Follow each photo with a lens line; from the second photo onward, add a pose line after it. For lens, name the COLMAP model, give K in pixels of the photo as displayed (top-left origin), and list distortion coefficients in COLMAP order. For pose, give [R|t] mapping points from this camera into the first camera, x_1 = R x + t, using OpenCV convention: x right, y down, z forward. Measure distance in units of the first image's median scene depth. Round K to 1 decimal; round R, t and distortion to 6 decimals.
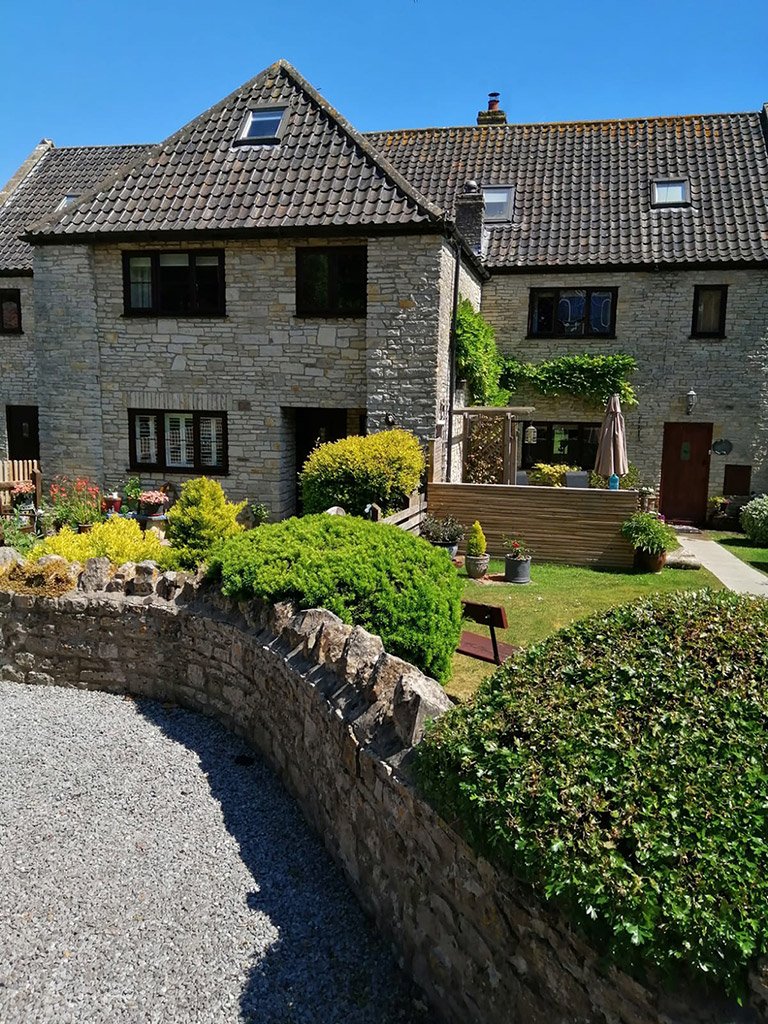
lens RADIAL K [[767.1, 0, 398.8], [0, 767.1, 515.6], [0, 0, 1]] dist [0.093637, -0.165388]
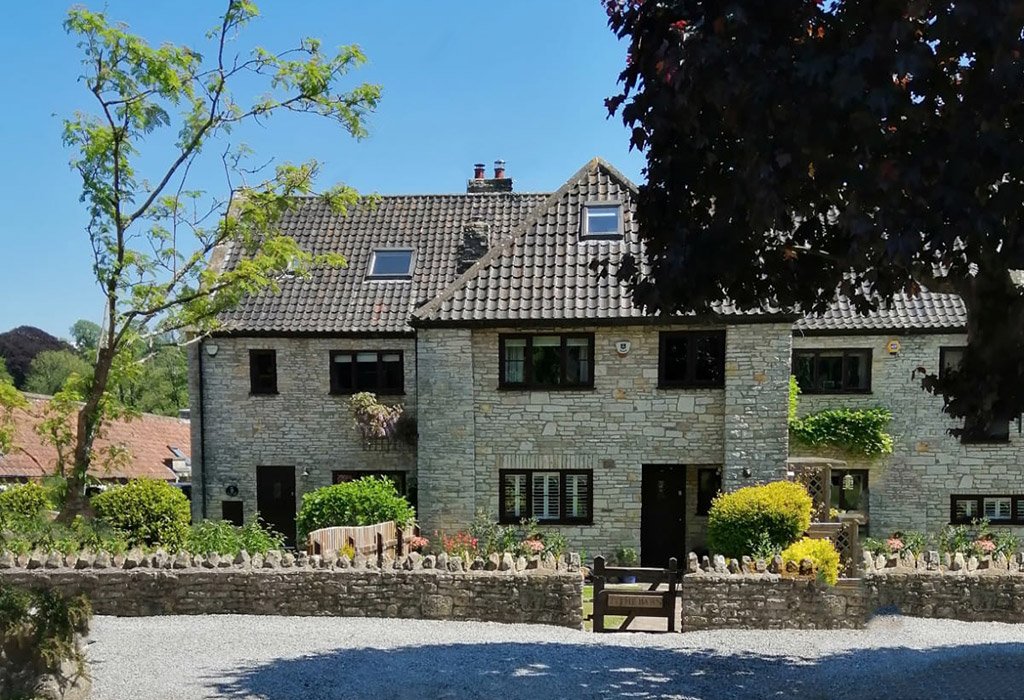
lens RADIAL K [[1011.7, 0, 512.0], [0, 1011.7, 522.3], [0, 0, 1]] dist [0.183982, -0.385955]
pose [[0.991007, -0.029989, 0.130403, -0.539610], [0.038527, 0.997241, -0.063453, 0.035133], [-0.128141, 0.067907, 0.989428, -0.476226]]
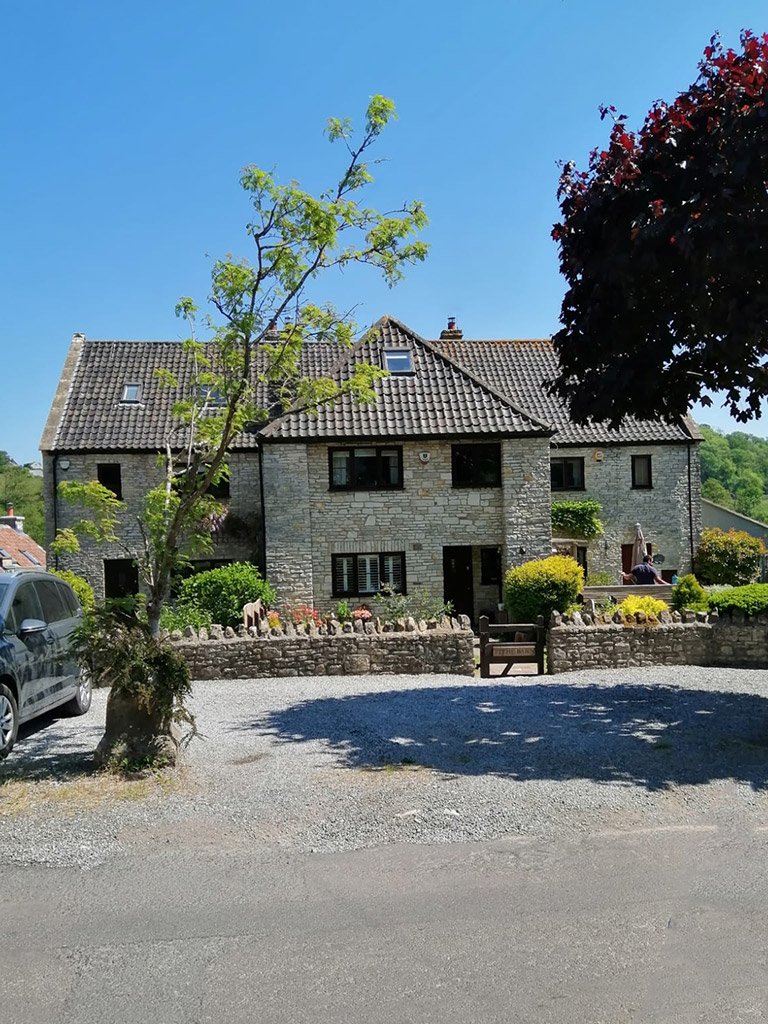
lens RADIAL K [[793.0, 0, 371.8], [0, 793.0, 538.7], [0, 0, 1]] dist [0.174174, -0.311997]
pose [[0.953473, -0.049665, 0.297360, -0.727161], [0.091098, 0.987693, -0.127138, 0.027073], [-0.287386, 0.148311, 0.946263, -0.412518]]
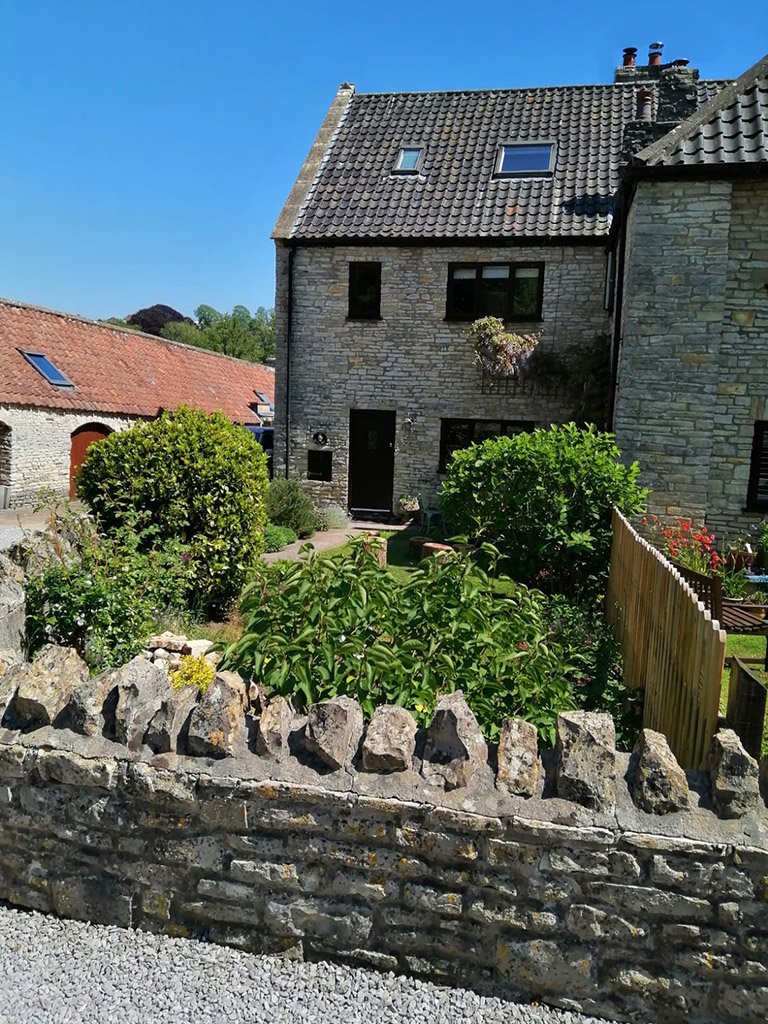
lens RADIAL K [[767.1, 0, 398.8], [0, 767.1, 515.6], [0, 0, 1]] dist [0.093637, -0.165388]
pose [[0.999737, 0.020068, -0.011123, -0.673233], [-0.020094, 0.999796, -0.002166, -0.047217], [0.011077, 0.002389, 0.999936, 0.312378]]
